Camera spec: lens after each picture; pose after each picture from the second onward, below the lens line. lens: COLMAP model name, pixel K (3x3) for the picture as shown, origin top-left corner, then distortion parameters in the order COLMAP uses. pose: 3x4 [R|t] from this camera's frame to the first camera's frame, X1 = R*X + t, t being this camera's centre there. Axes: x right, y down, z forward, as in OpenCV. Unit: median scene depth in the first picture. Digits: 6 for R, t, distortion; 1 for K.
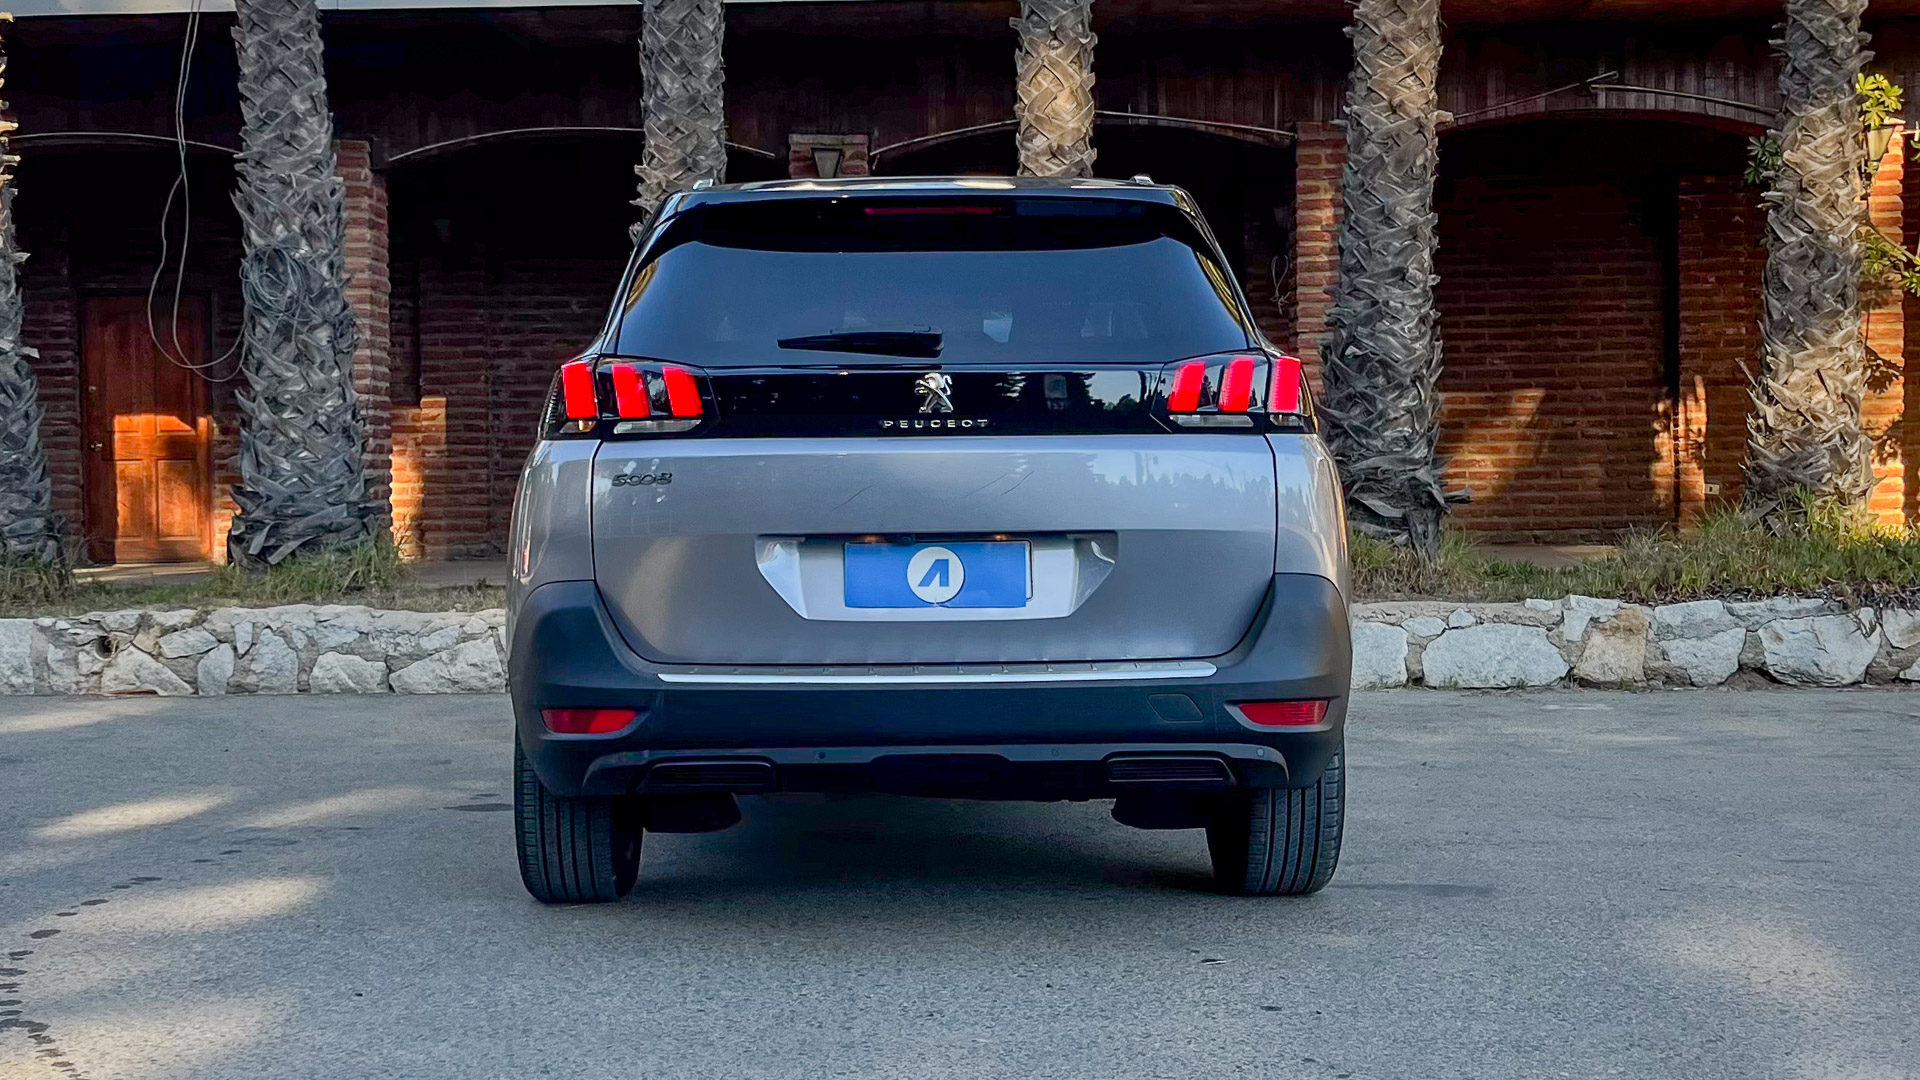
lens RADIAL K [[2479.1, 0, 887.0], [0, 2479.1, 532.6], [0, 0, 1]] dist [0.162053, -0.645542]
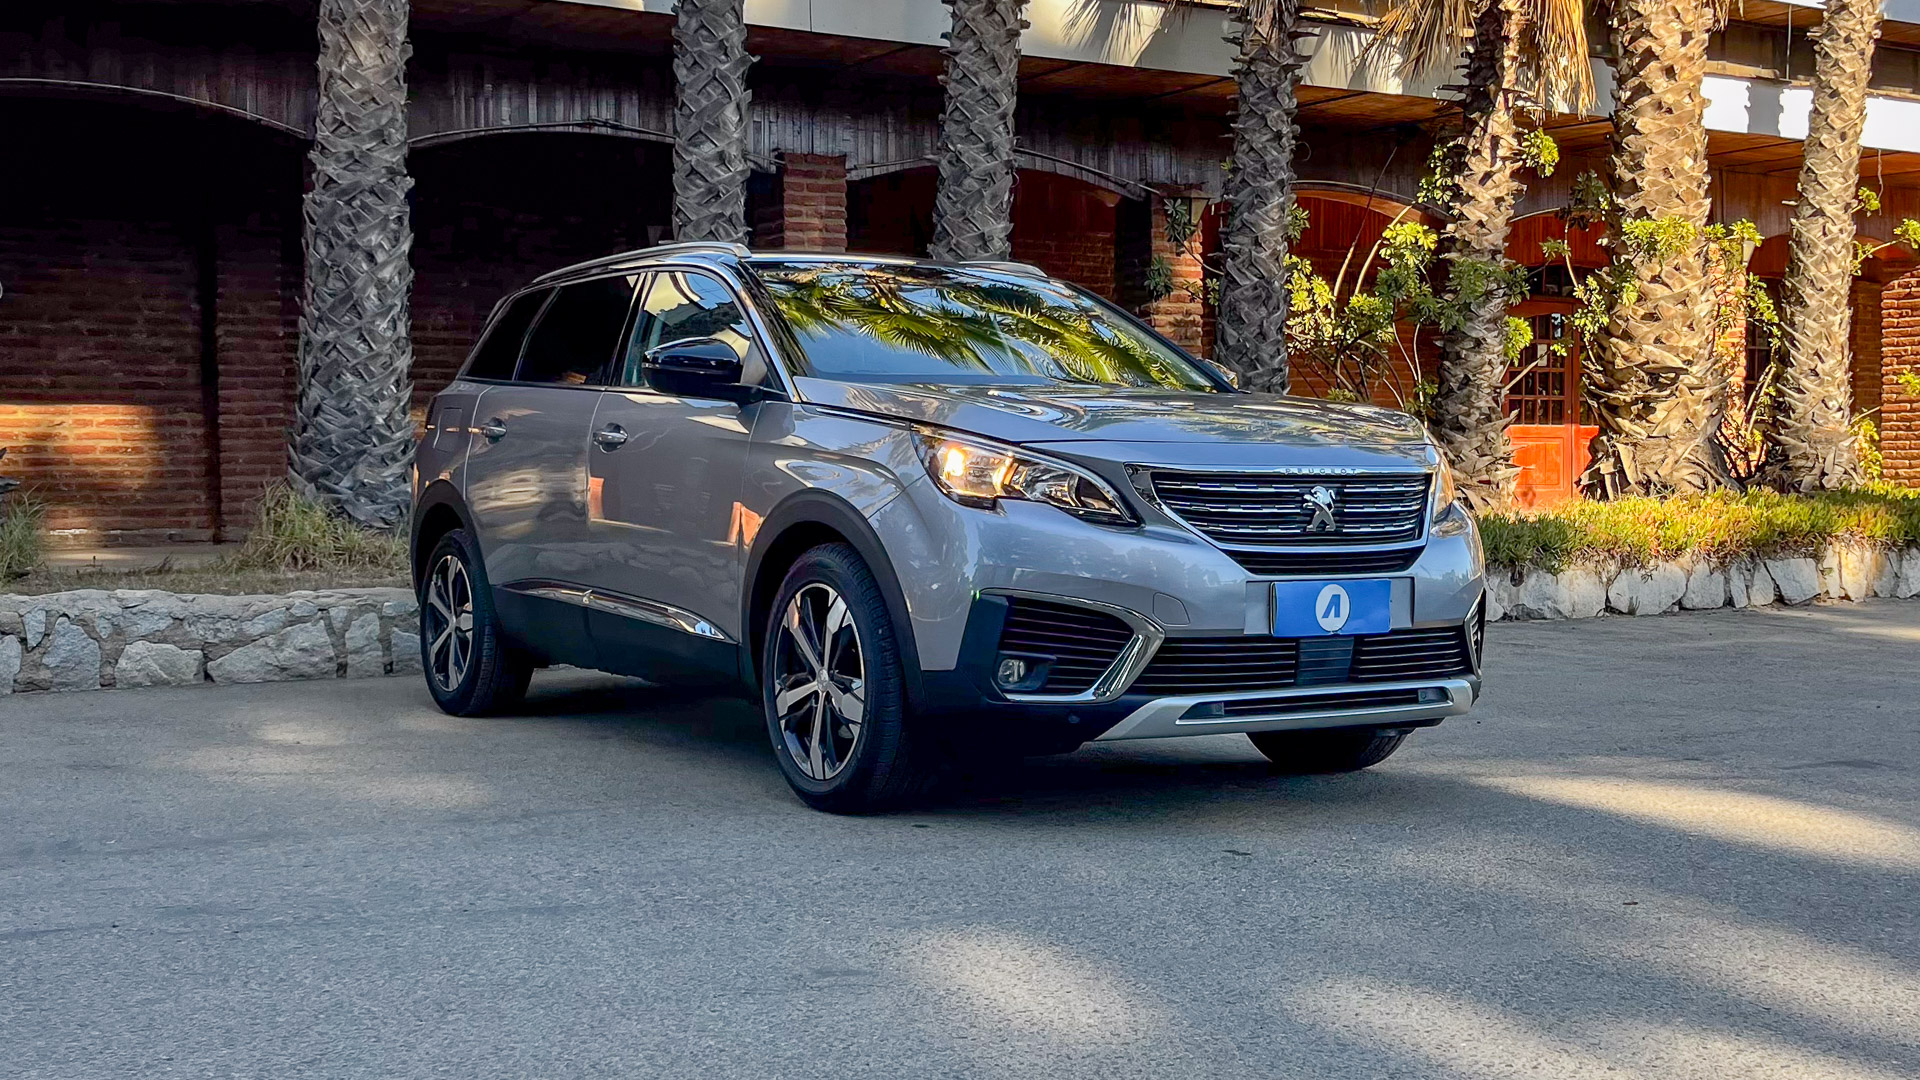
lens RADIAL K [[2194.1, 0, 1001.9], [0, 2194.1, 541.0], [0, 0, 1]] dist [0.092079, -0.211931]
pose [[0.823956, -0.007054, 0.566610, -0.376500], [0.006310, 0.999975, 0.003273, 0.009984], [-0.566618, 0.000878, 0.823980, 0.147664]]
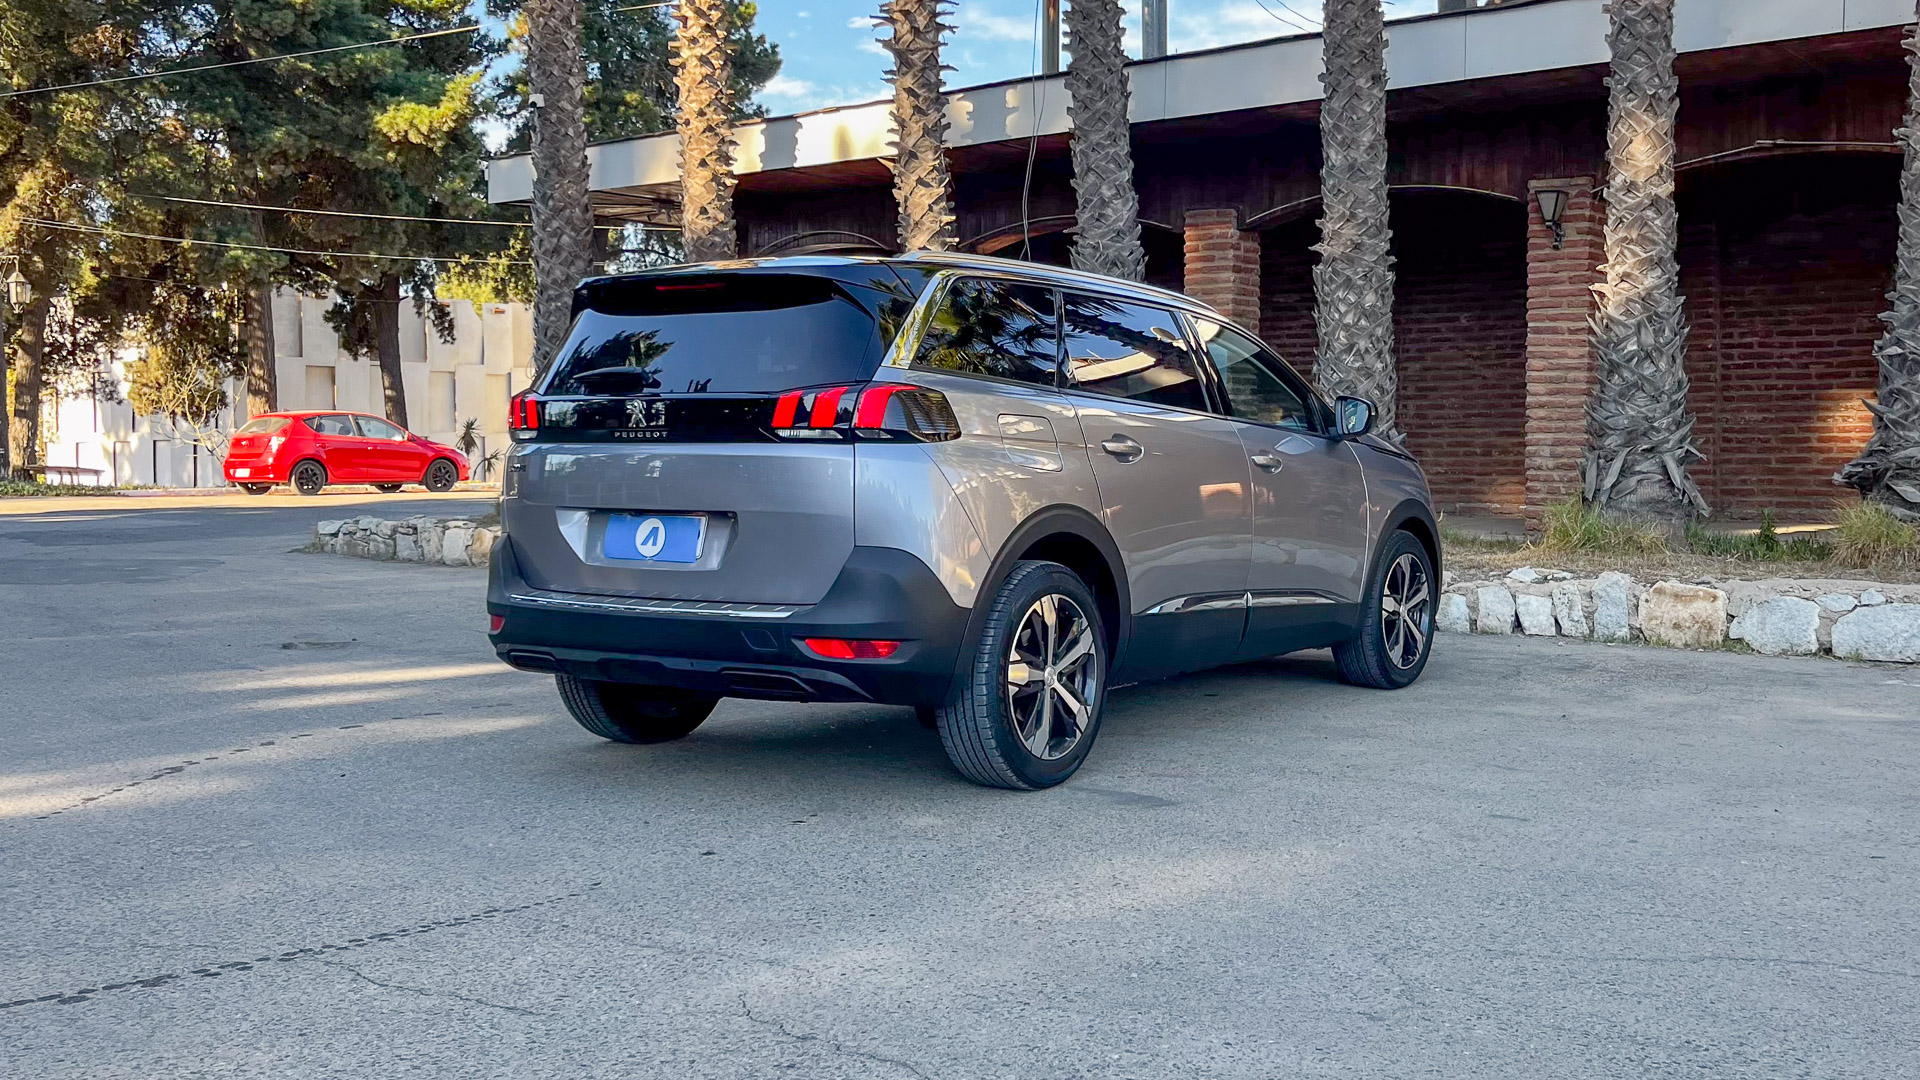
lens RADIAL K [[1869.8, 0, 960.0], [0, 1869.8, 540.0], [0, 0, 1]] dist [0.004175, -0.020599]
pose [[0.810565, 0.039195, -0.584336, 0.337304], [-0.021569, 0.999079, 0.037096, -0.010984], [0.585252, -0.017465, 0.810663, 0.086703]]
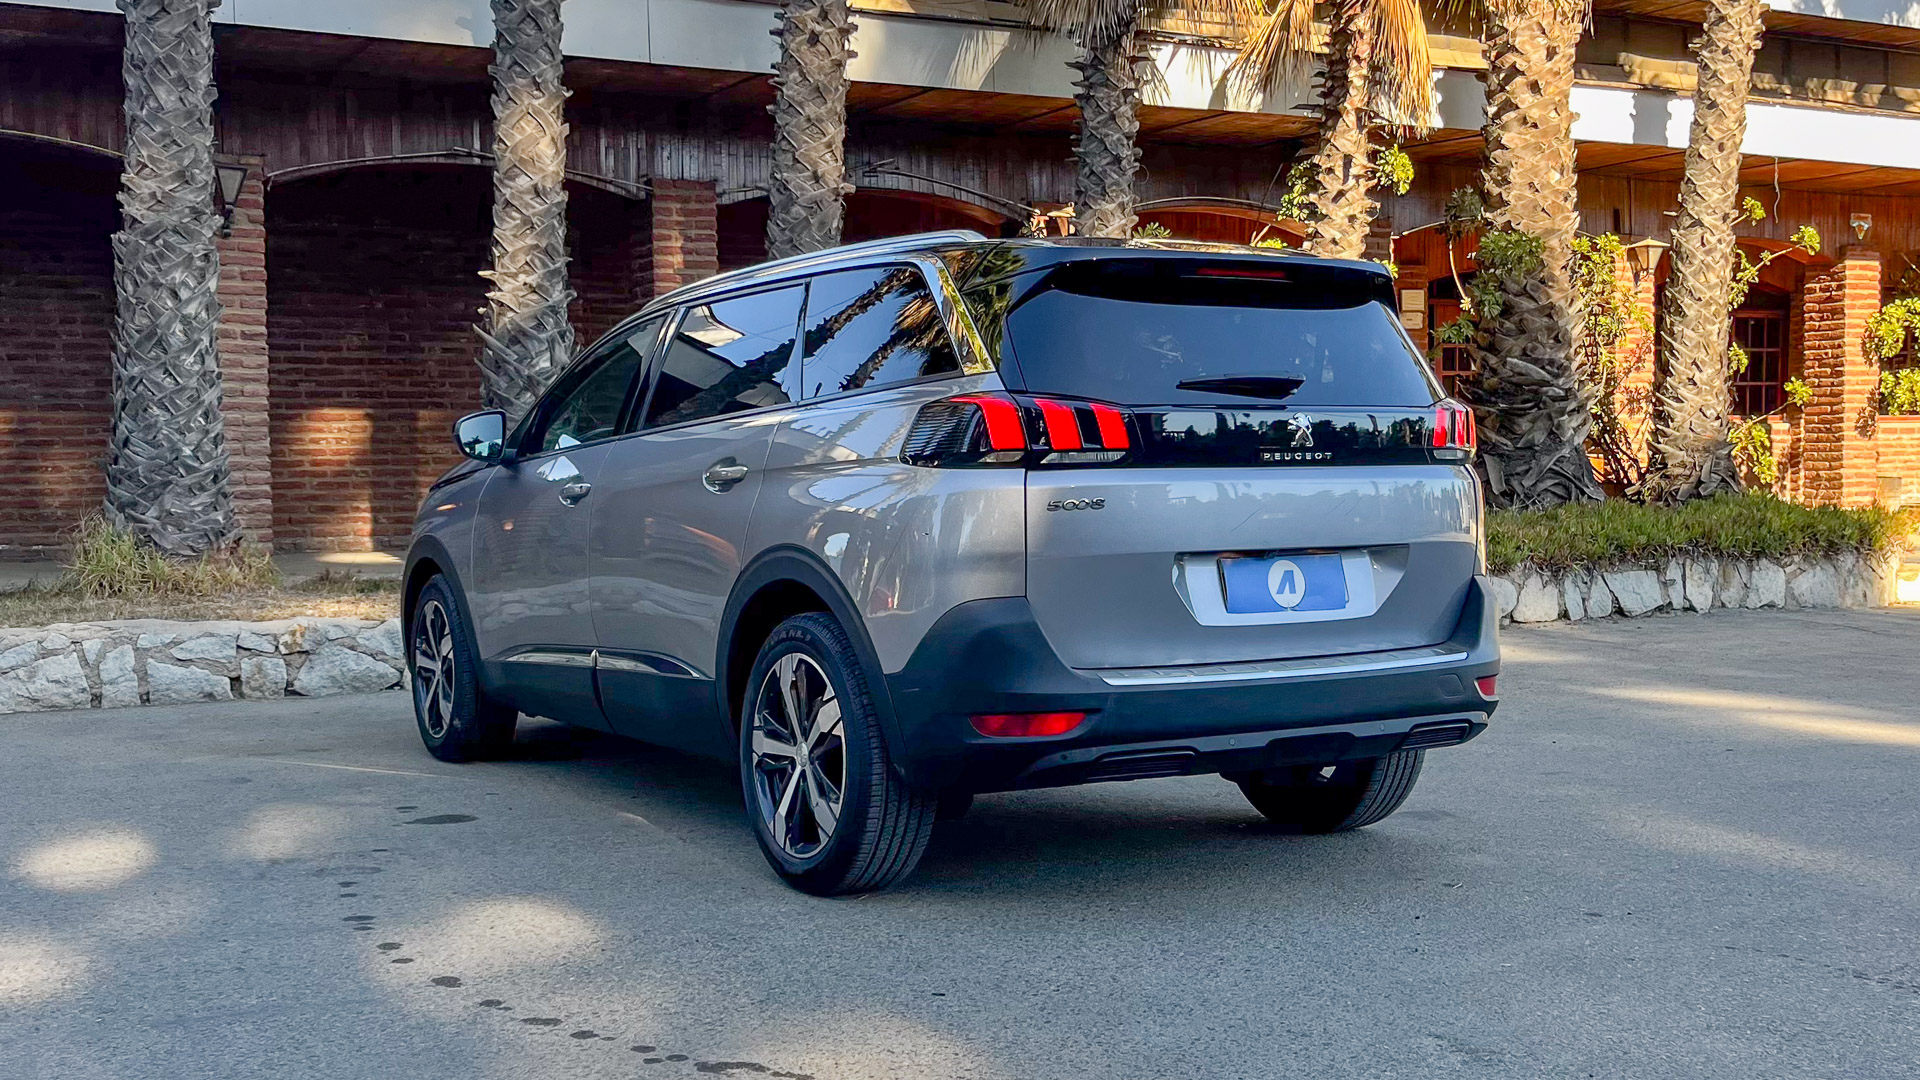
lens RADIAL K [[2100.0, 0, 999.1], [0, 2100.0, 572.0], [0, 0, 1]] dist [0.097129, -0.253559]
pose [[0.850033, -0.022953, 0.526230, -0.258168], [0.010483, 0.999589, 0.026667, -0.006928], [-0.526626, -0.017151, 0.849924, 0.091333]]
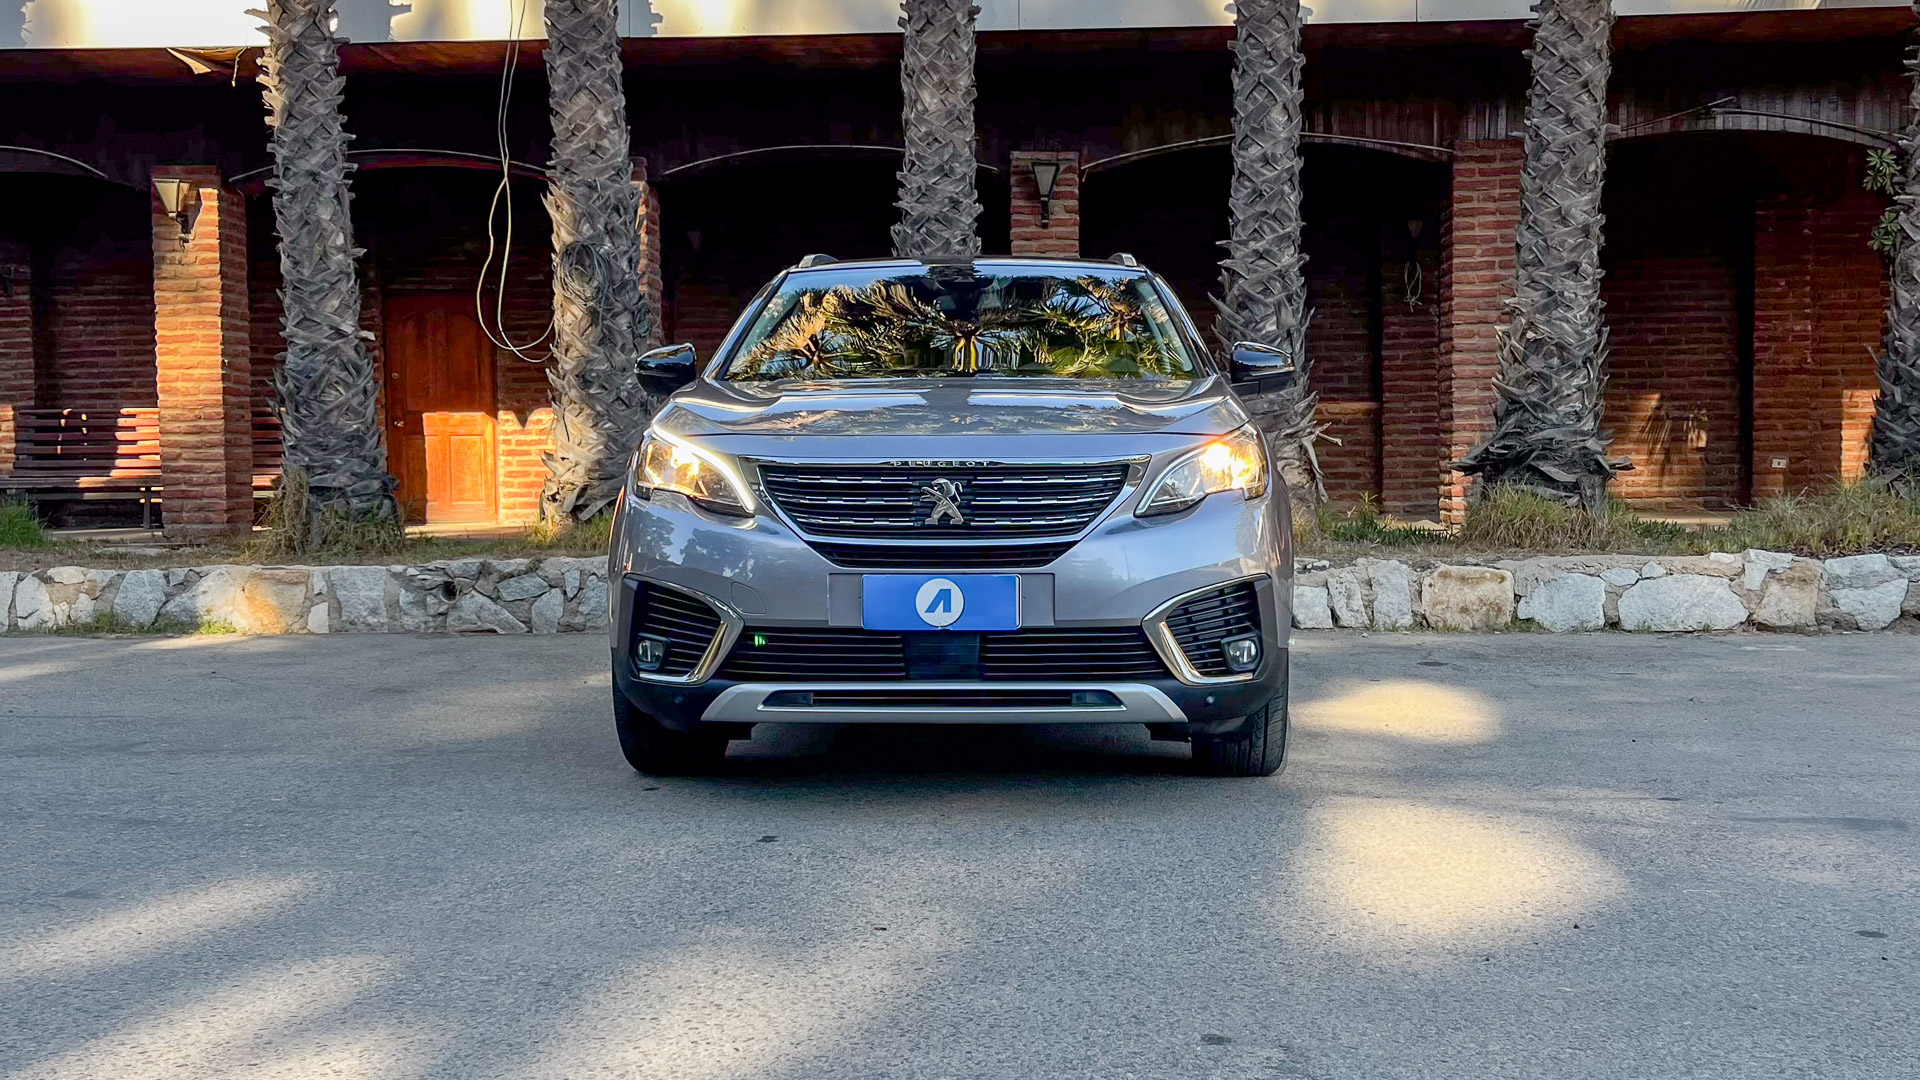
lens RADIAL K [[1987.2, 0, 960.1], [0, 1987.2, 569.8], [0, 0, 1]] dist [0.096606, -0.223136]
pose [[0.999989, 0.003291, -0.003483, -0.069807], [-0.003183, 0.999532, 0.030410, 0.006922], [0.003581, -0.030398, 0.999531, 0.083568]]
